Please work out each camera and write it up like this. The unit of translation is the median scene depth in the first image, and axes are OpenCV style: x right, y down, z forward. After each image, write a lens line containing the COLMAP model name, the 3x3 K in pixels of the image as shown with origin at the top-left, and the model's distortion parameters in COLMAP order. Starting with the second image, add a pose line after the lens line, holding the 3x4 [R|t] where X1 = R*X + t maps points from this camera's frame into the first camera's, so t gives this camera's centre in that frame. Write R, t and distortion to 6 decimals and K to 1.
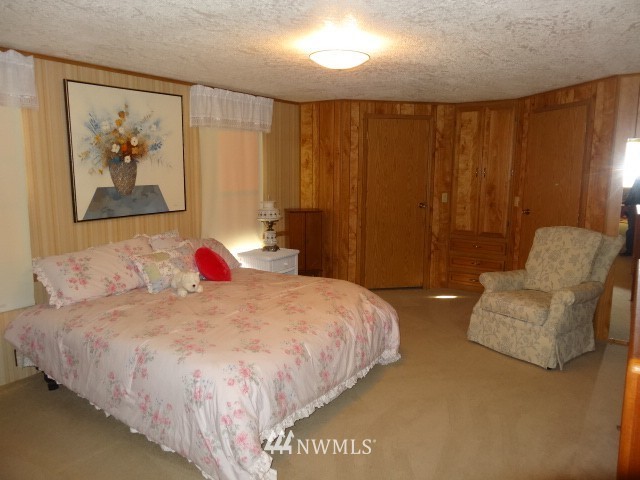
lens RADIAL K [[463.9, 0, 319.7], [0, 463.9, 241.5], [0, 0, 1]] dist [-0.003502, -0.002250]
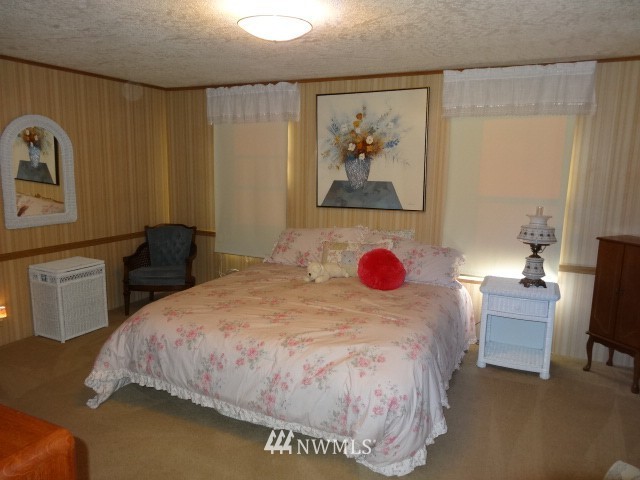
lens RADIAL K [[463.9, 0, 319.7], [0, 463.9, 241.5], [0, 0, 1]] dist [-0.003502, -0.002250]
pose [[0.152731, 0.147364, -0.977219, 0.680942], [-0.180587, 0.976333, 0.119006, -0.094605], [0.971628, 0.158297, 0.175728, 0.748839]]
